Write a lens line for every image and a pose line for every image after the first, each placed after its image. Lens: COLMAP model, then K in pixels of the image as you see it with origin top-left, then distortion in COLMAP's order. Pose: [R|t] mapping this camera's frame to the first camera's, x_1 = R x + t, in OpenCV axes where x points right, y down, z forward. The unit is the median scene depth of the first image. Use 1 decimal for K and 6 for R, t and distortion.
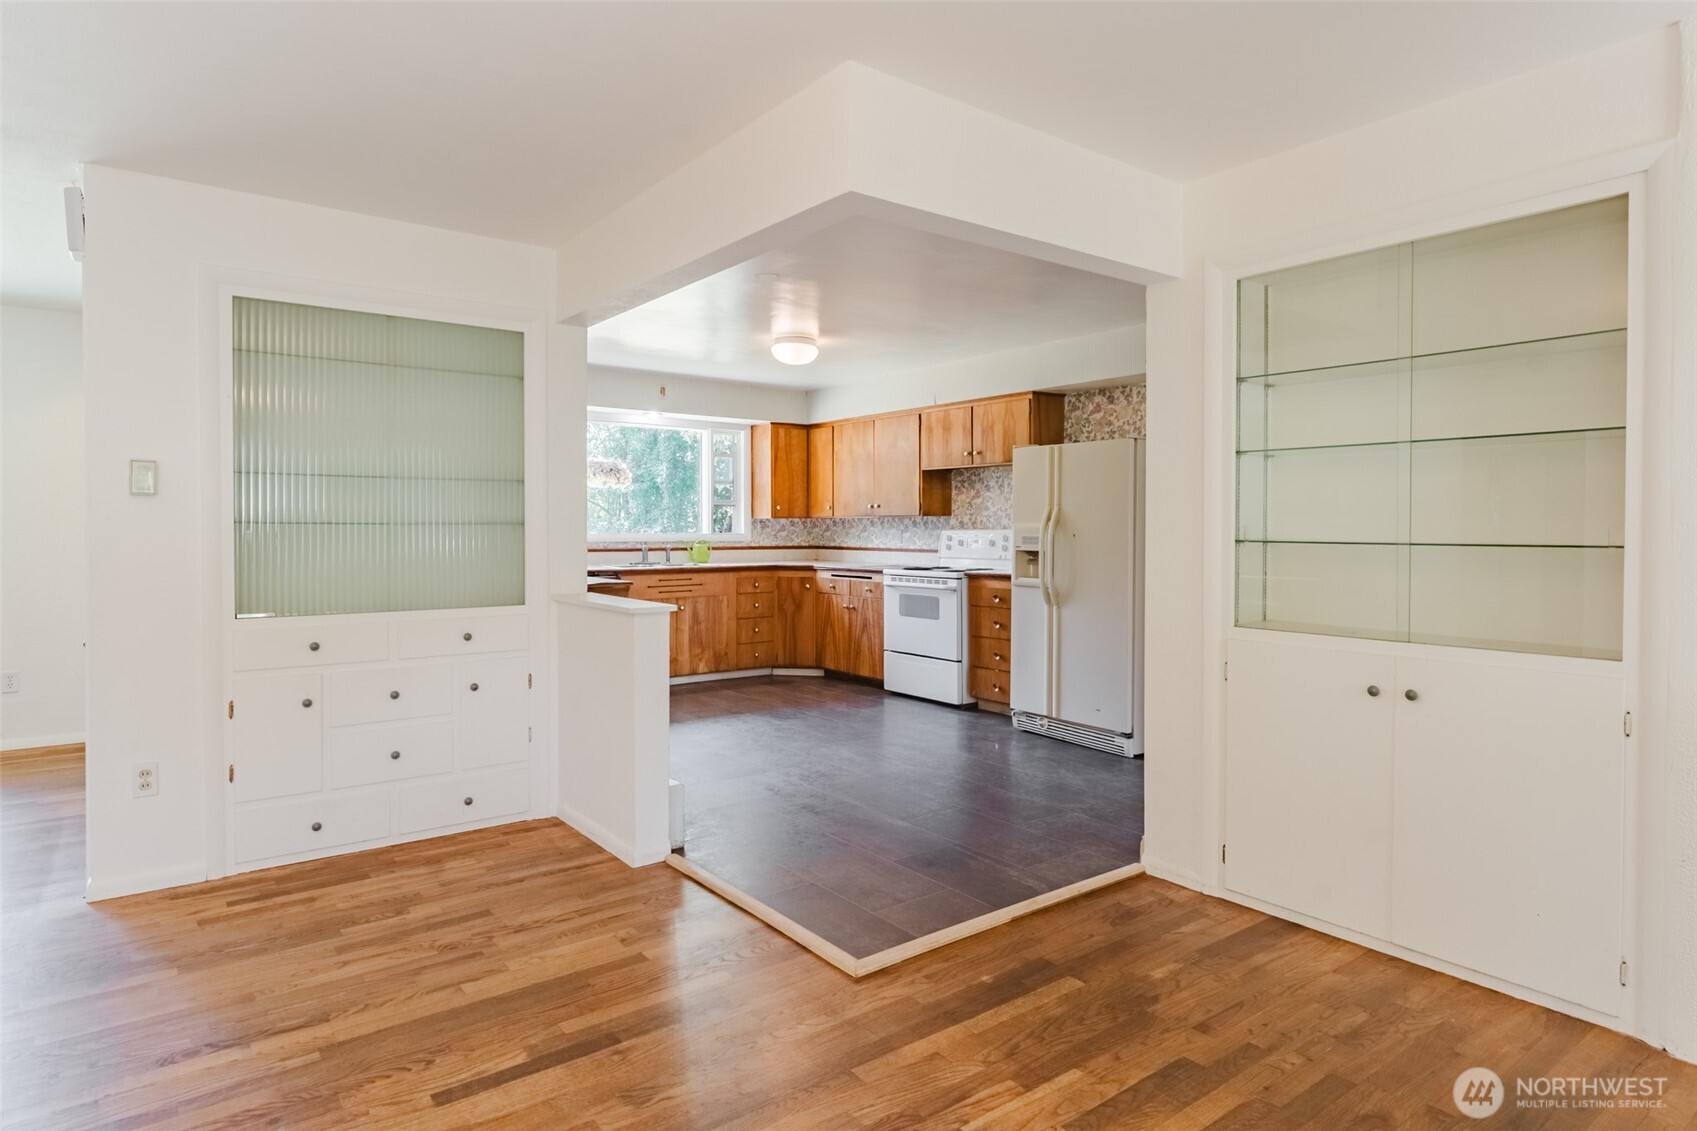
lens RADIAL K [[908.2, 0, 744.0], [0, 908.2, 516.3], [0, 0, 1]] dist [0.005492, 0.000448]
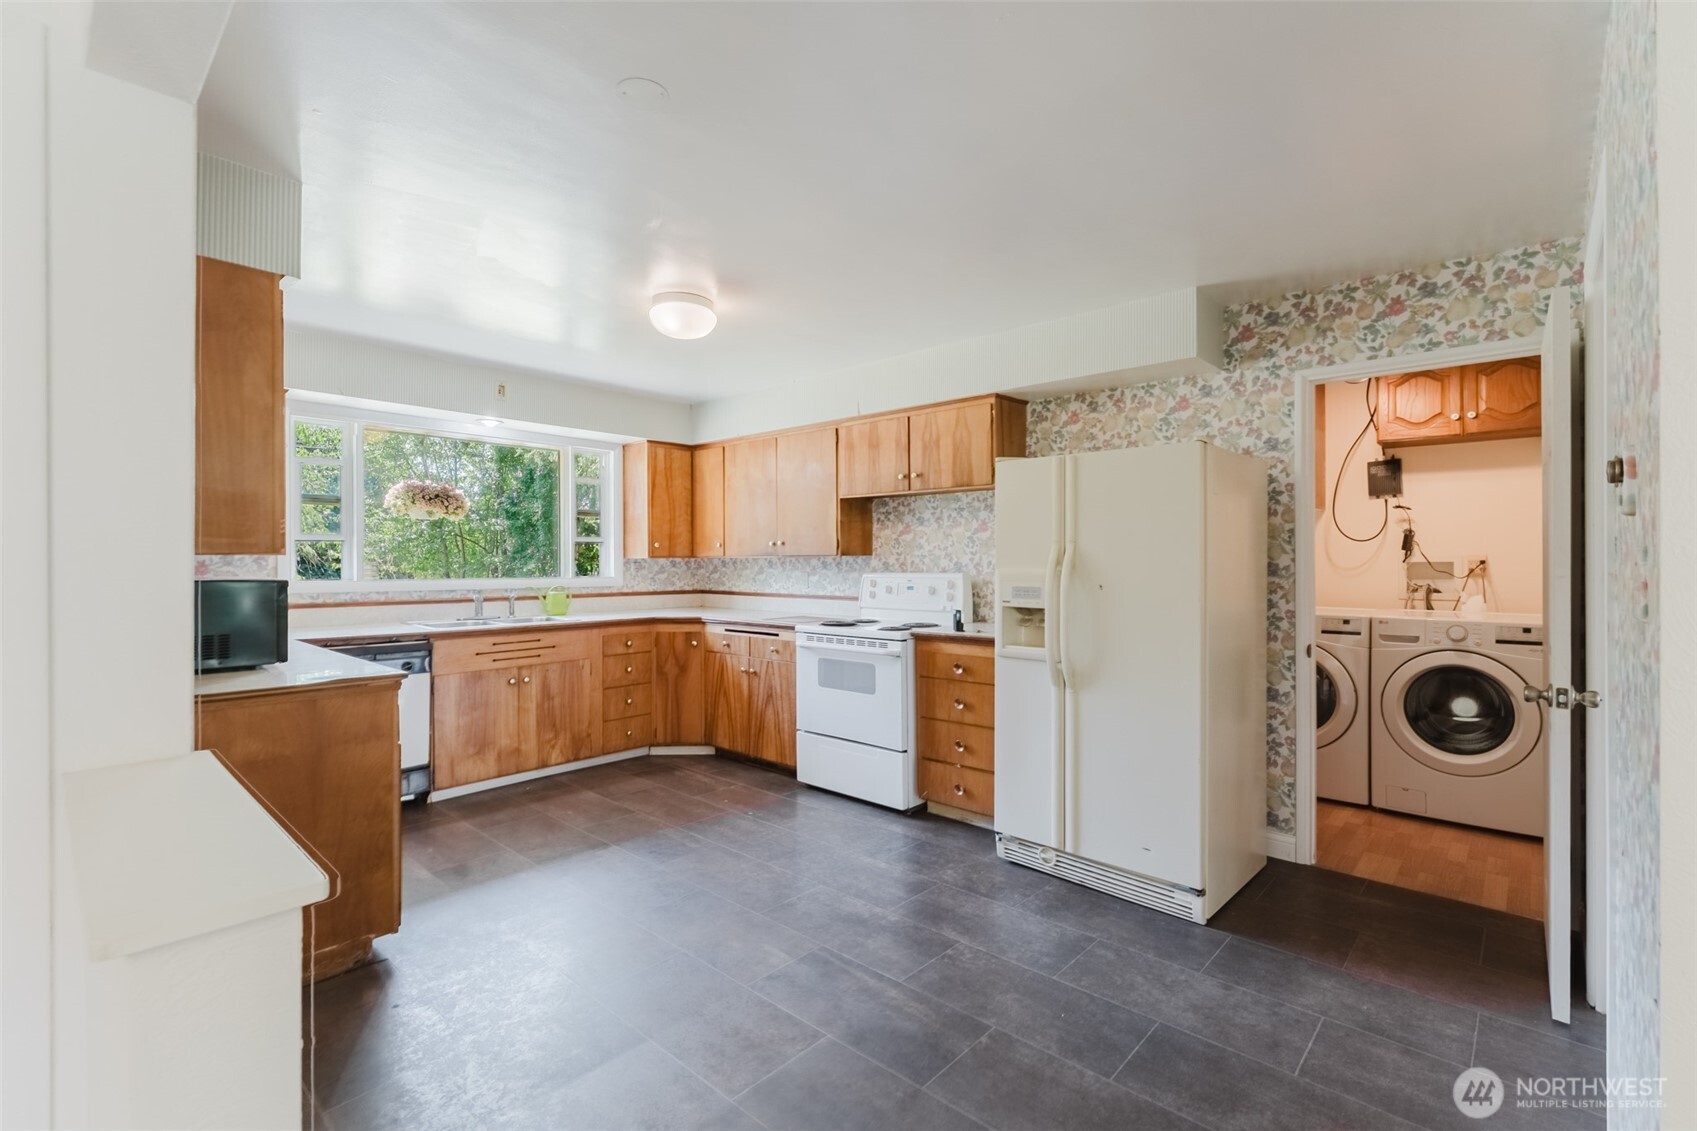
lens RADIAL K [[778.5, 0, 794.3], [0, 778.5, 560.5], [0, 0, 1]] dist [0.000373, -0.000376]
pose [[0.976676, -0.002494, 0.214704, 0.009748], [0.000271, 0.999946, 0.010382, -0.003387], [-0.214718, -0.010082, 0.976624, 0.338579]]
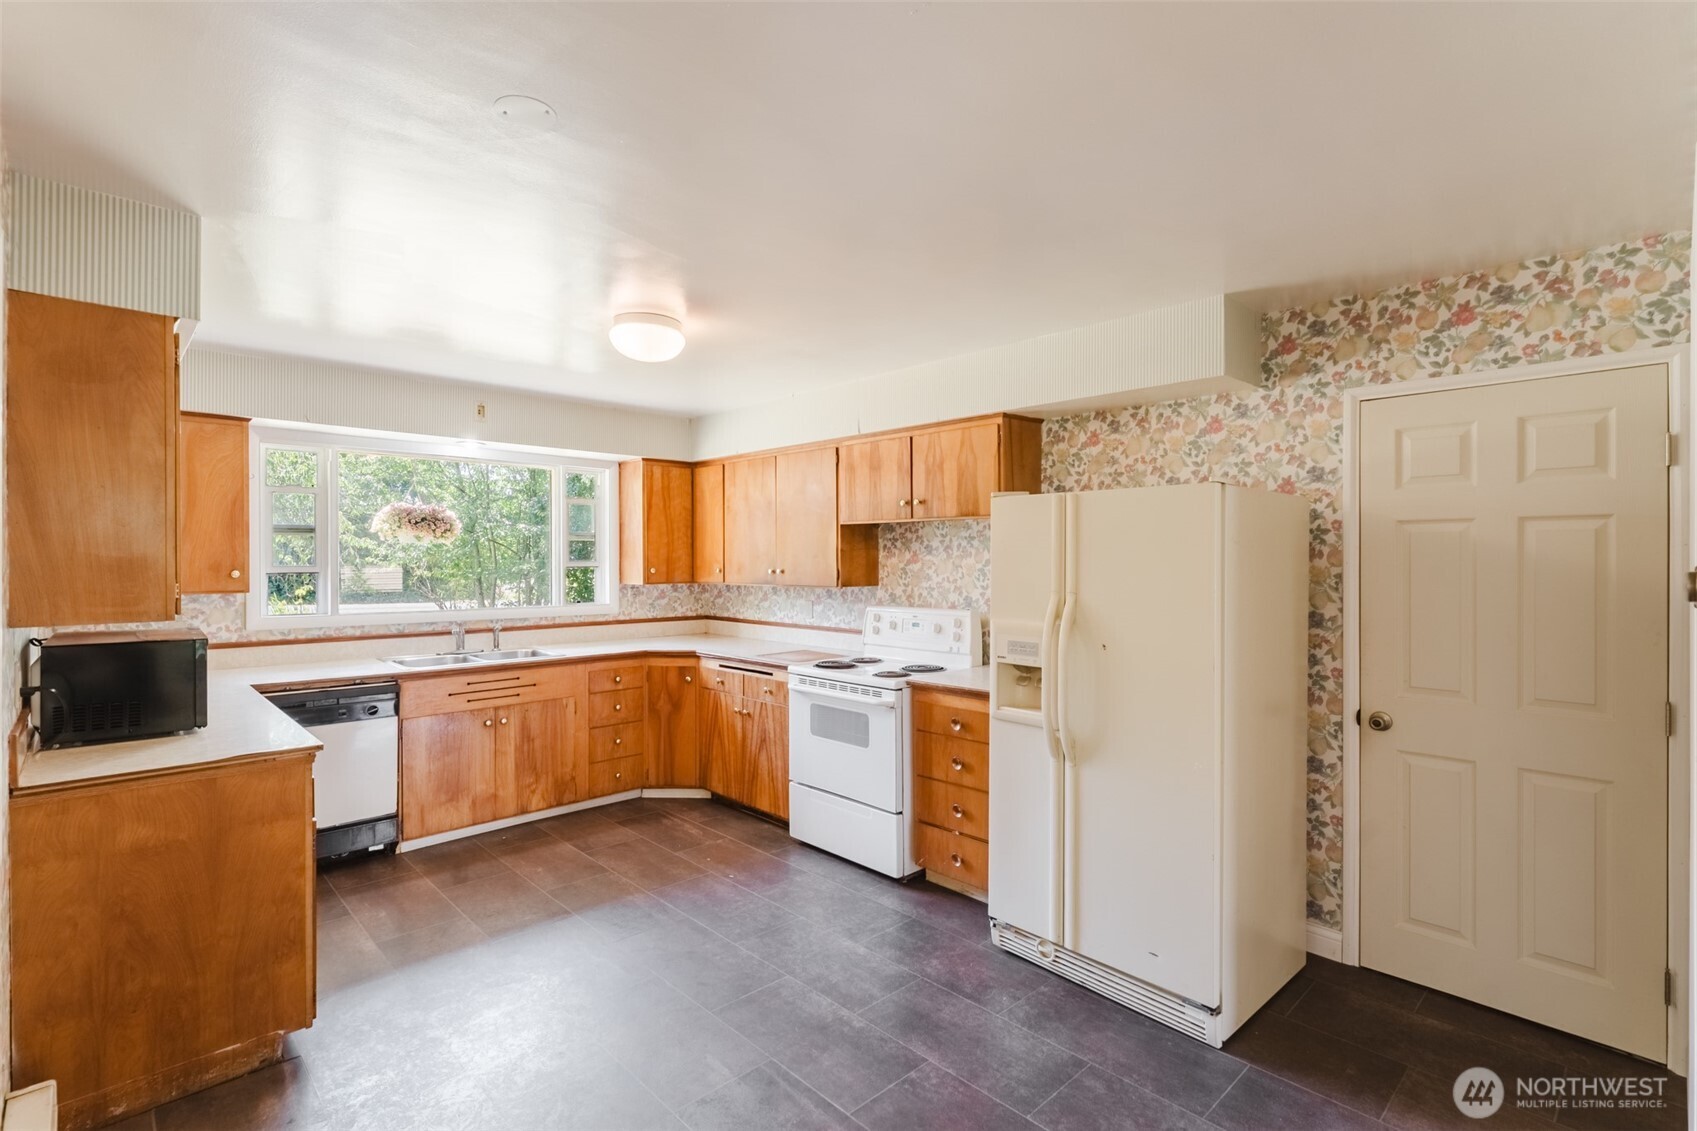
lens RADIAL K [[814.2, 0, 790.3], [0, 814.2, 565.8], [0, 0, 1]] dist [-0.001243, 0.000488]
pose [[0.988778, -0.006118, 0.149267, 0.058298], [0.003533, 0.999839, 0.017581, -0.029290], [-0.149351, -0.016856, 0.988641, 0.358228]]
